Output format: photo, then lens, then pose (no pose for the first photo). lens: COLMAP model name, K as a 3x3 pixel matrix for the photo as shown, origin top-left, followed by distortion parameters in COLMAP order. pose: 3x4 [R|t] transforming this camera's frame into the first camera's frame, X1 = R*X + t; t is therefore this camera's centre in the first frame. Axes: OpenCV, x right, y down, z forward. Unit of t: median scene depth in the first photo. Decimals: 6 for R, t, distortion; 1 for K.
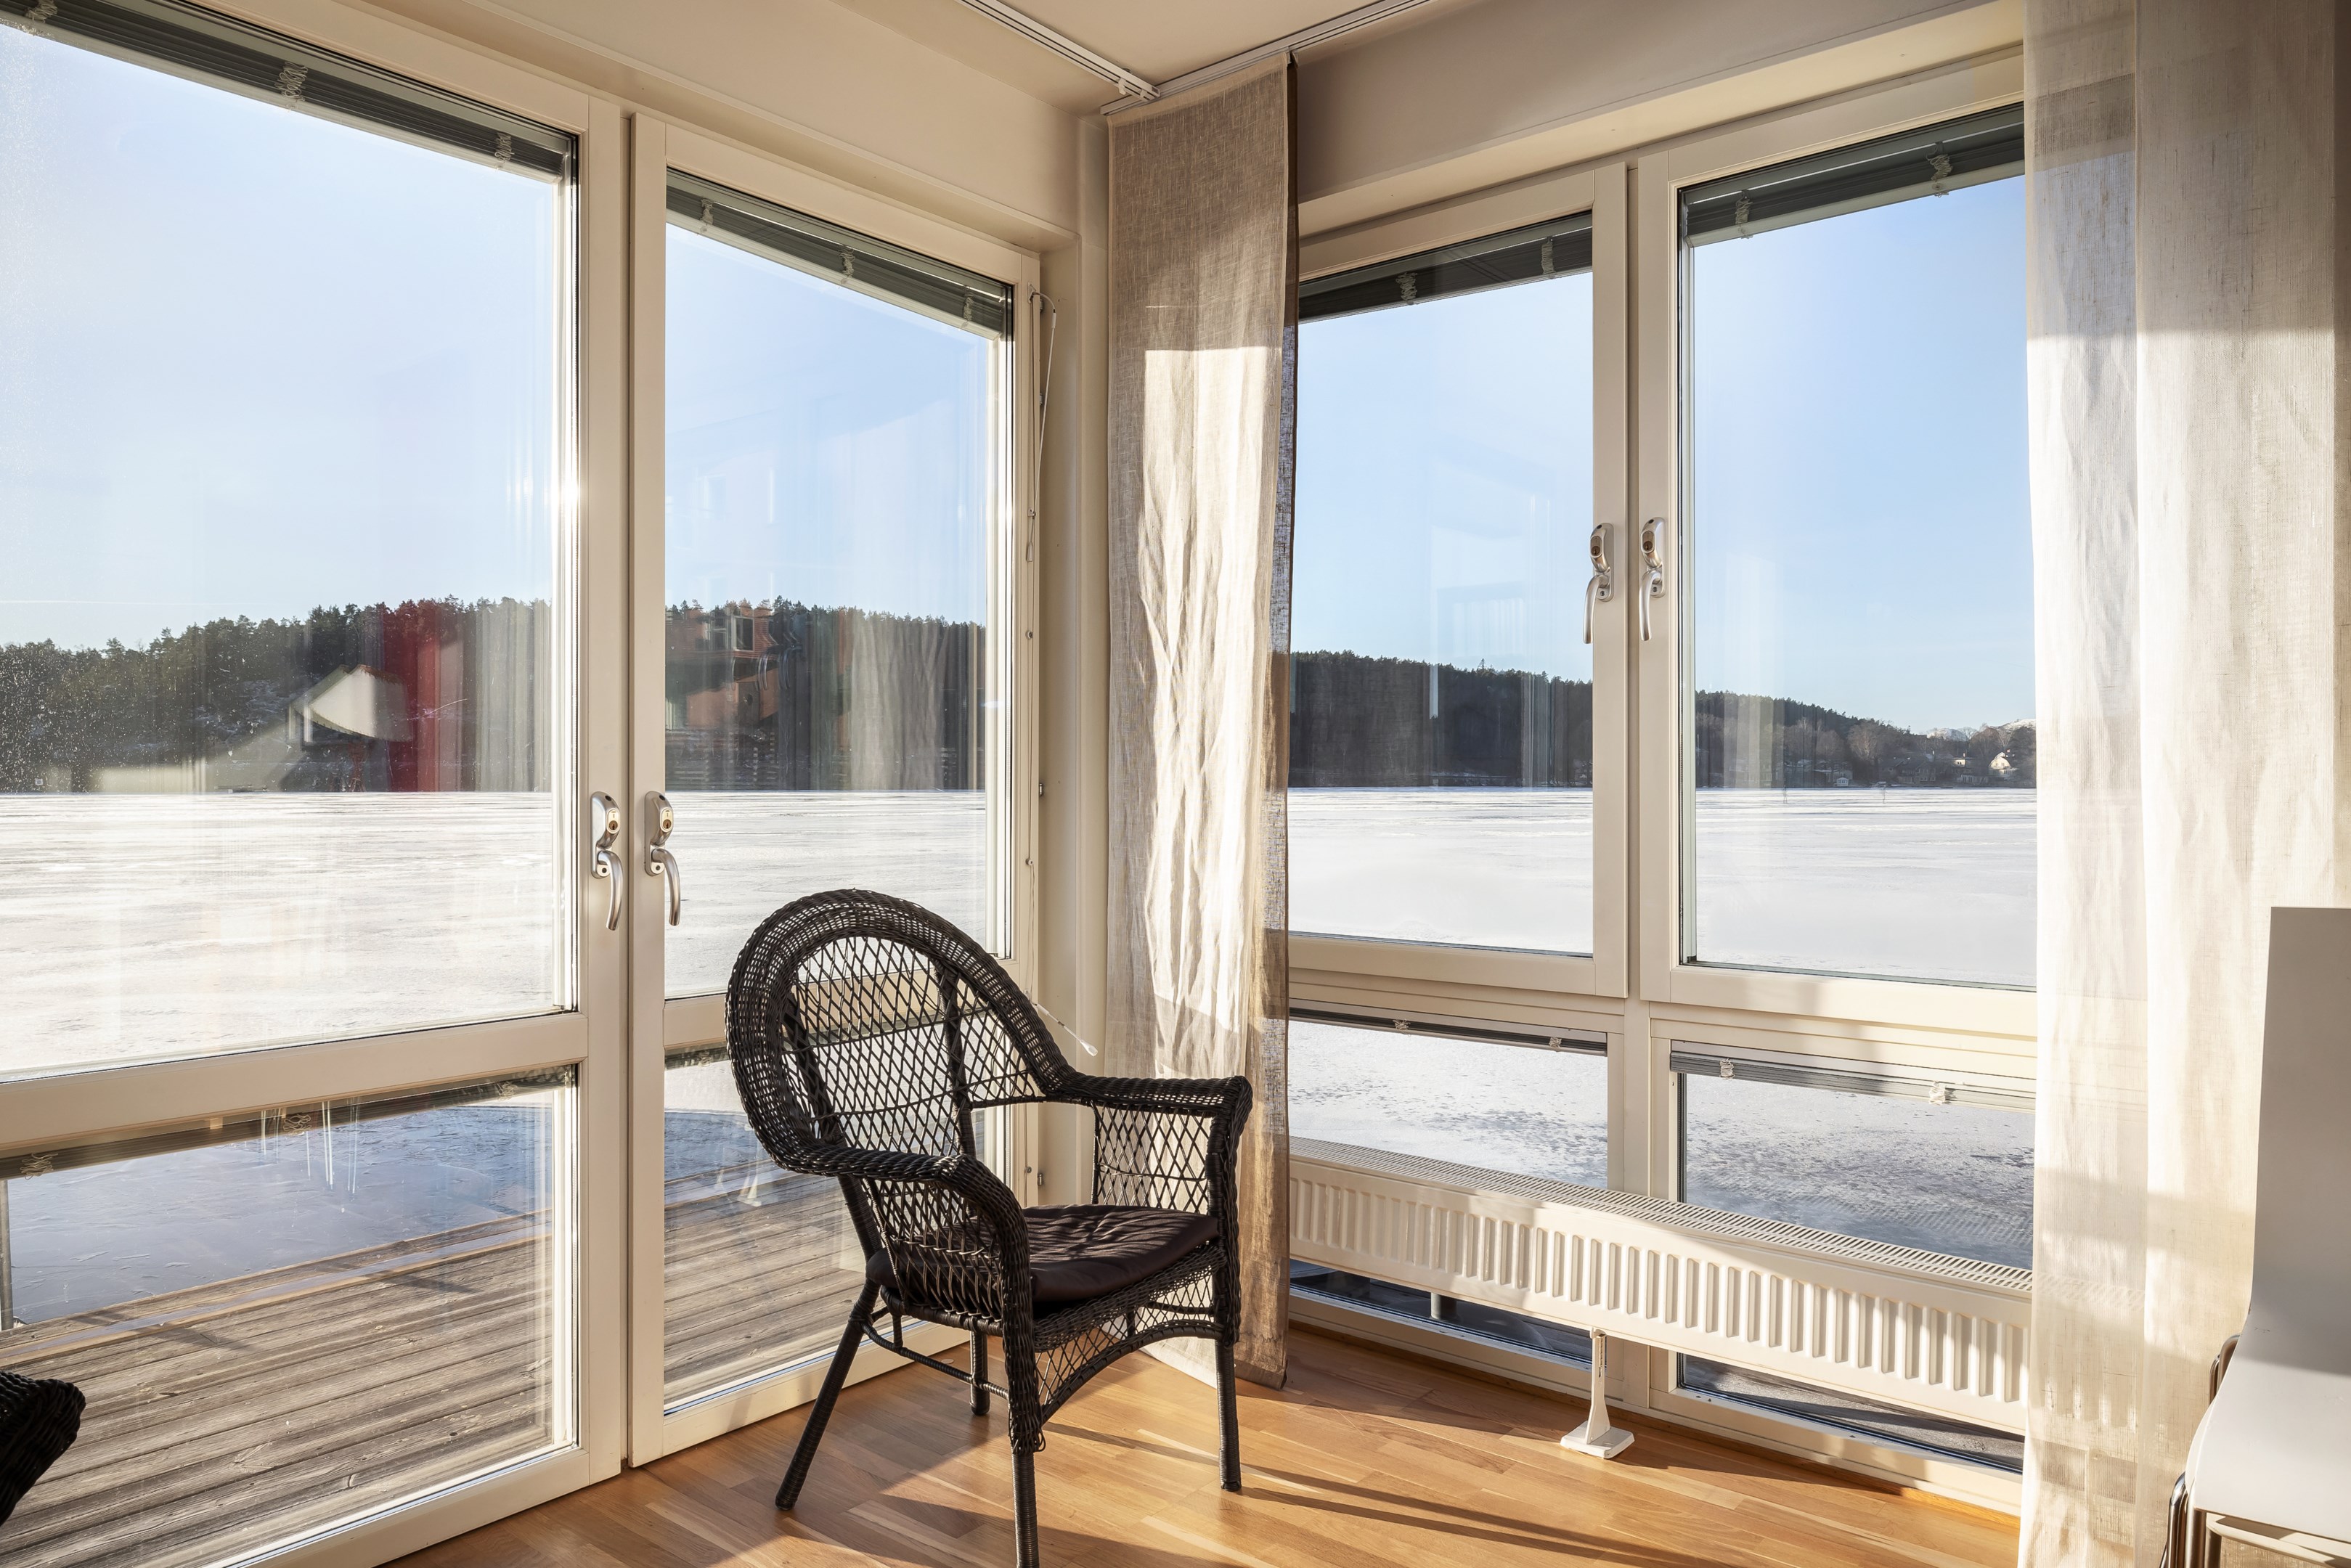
lens RADIAL K [[1559.4, 0, 1174.7], [0, 1559.4, 783.9], [0, 0, 1]] dist [-0.007408, -0.001303]
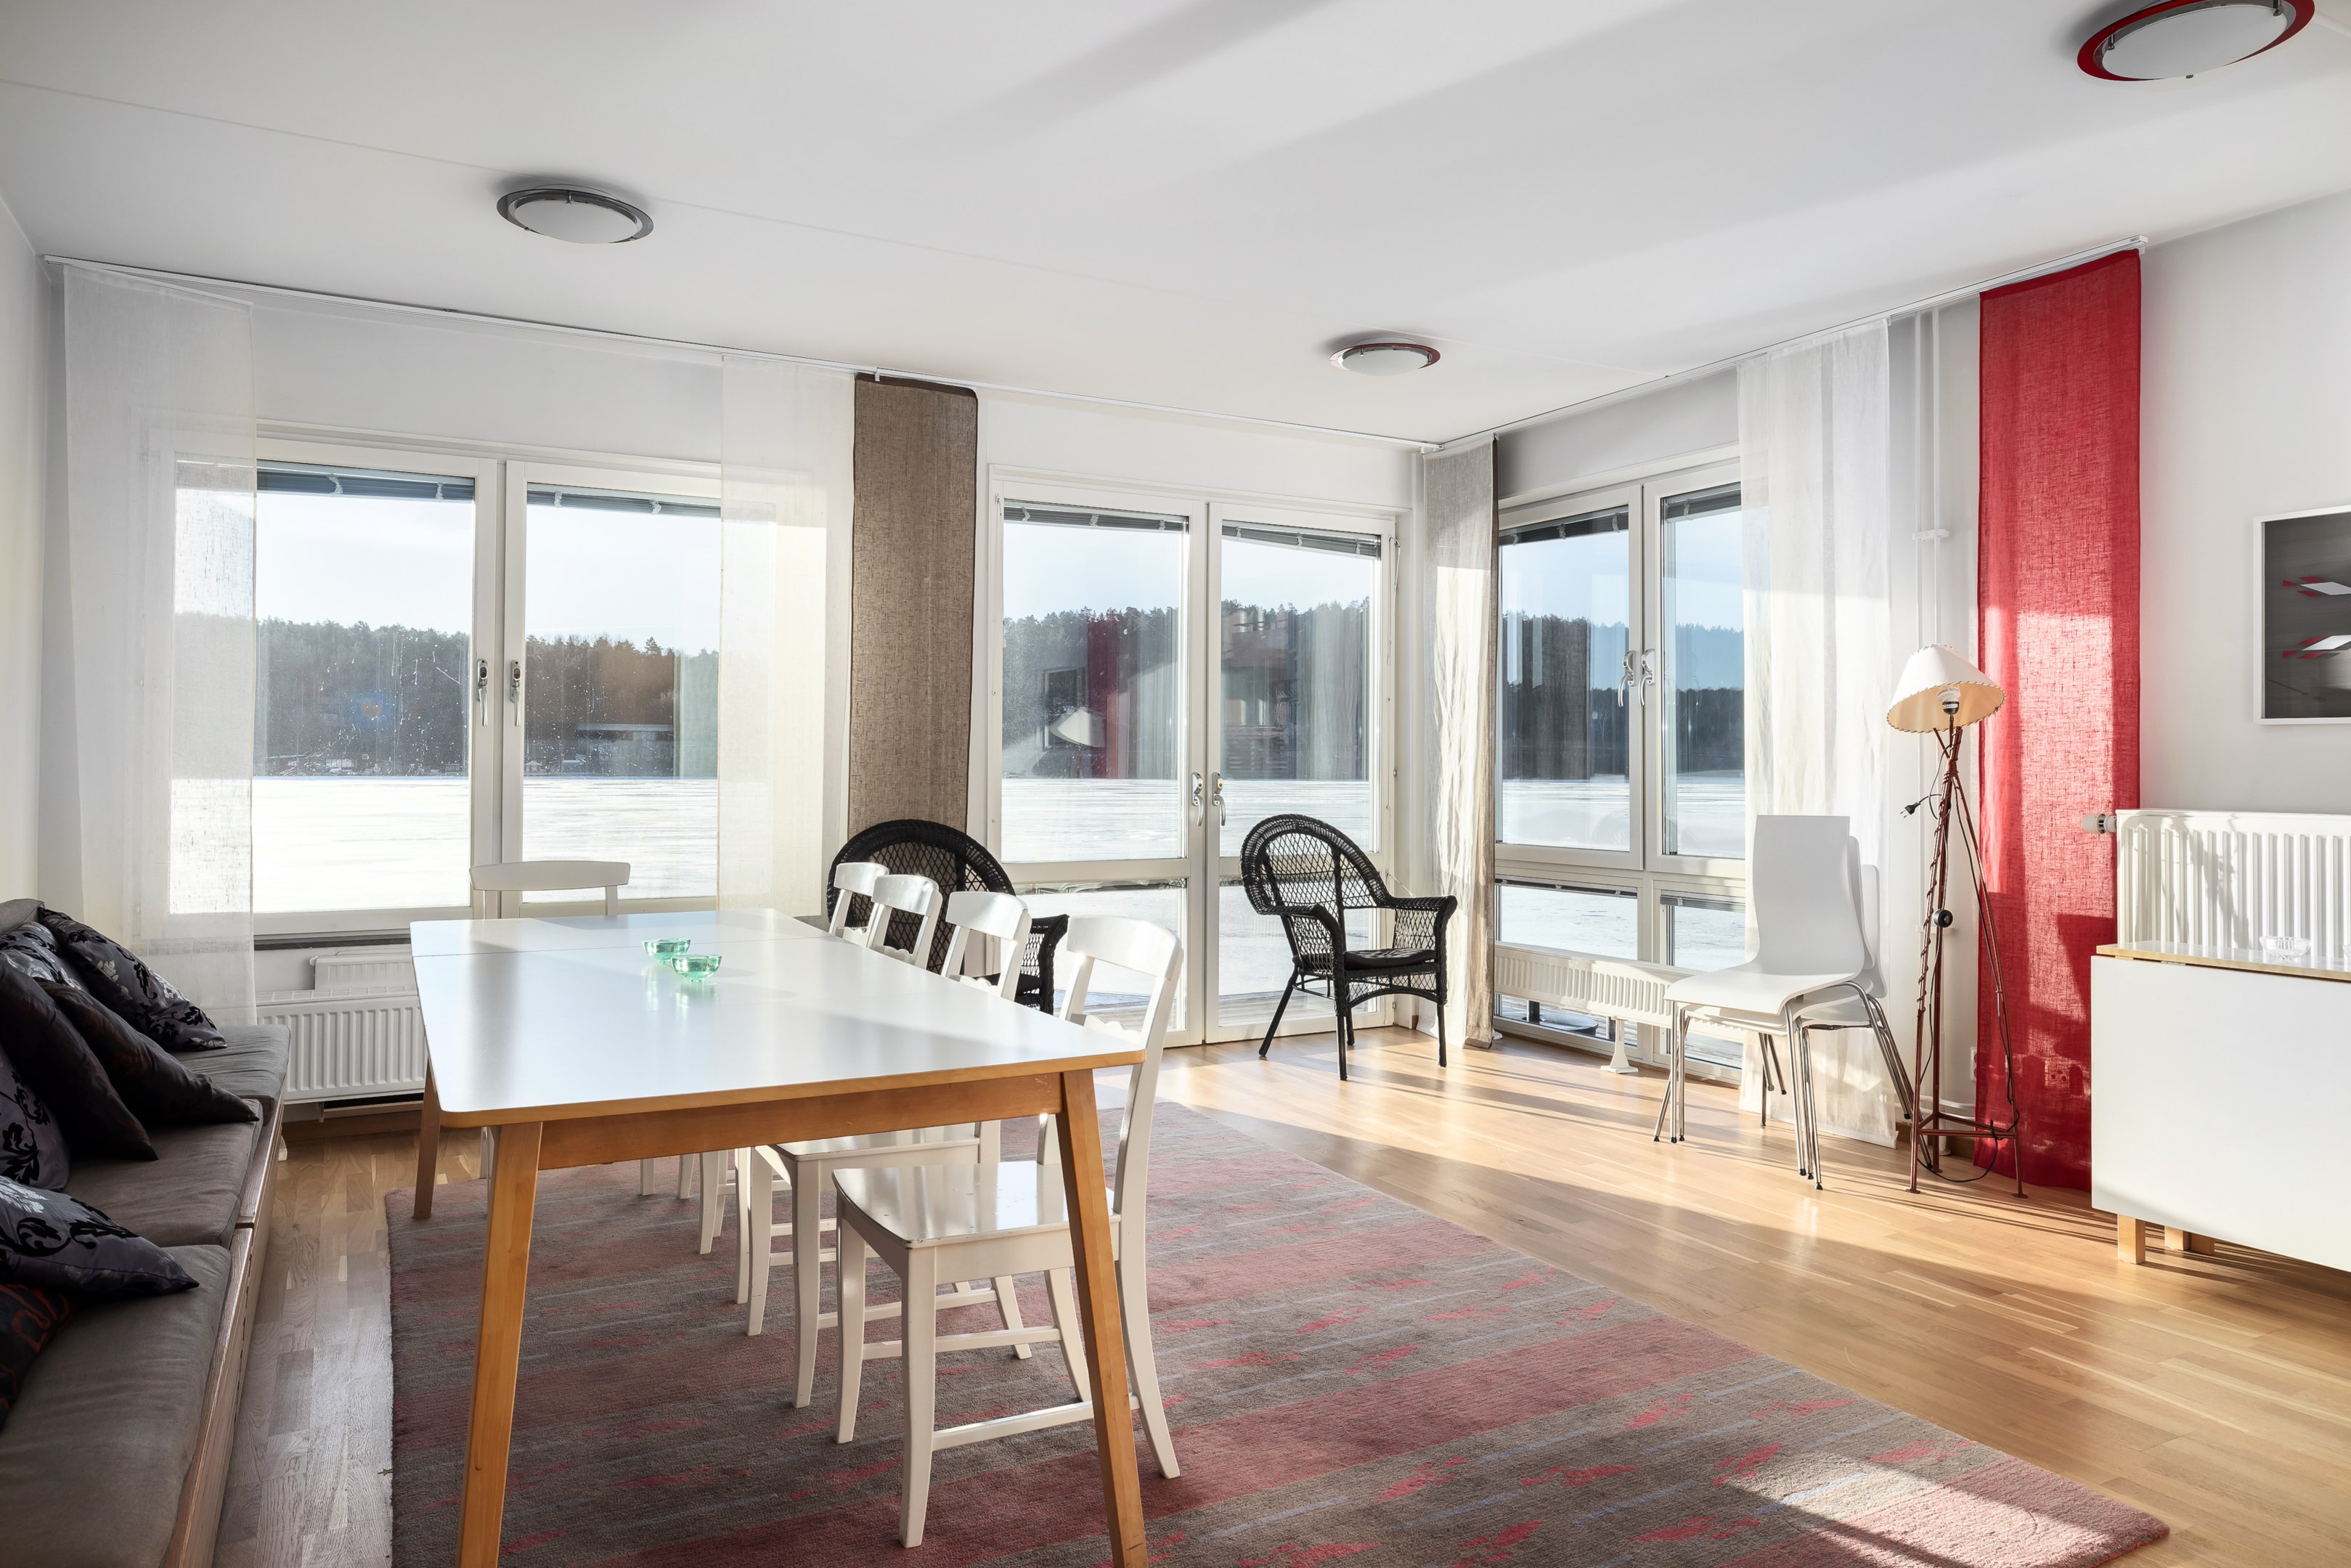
lens RADIAL K [[1534.7, 0, 1177.7], [0, 1534.7, 768.1], [0, 0, 1]] dist [0.004035, 0.000339]
pose [[0.931331, 0.003661, -0.364156, 0.414194], [-0.005058, 0.999983, -0.002883, 0.004476], [0.364139, 0.004527, 0.931334, -1.079055]]
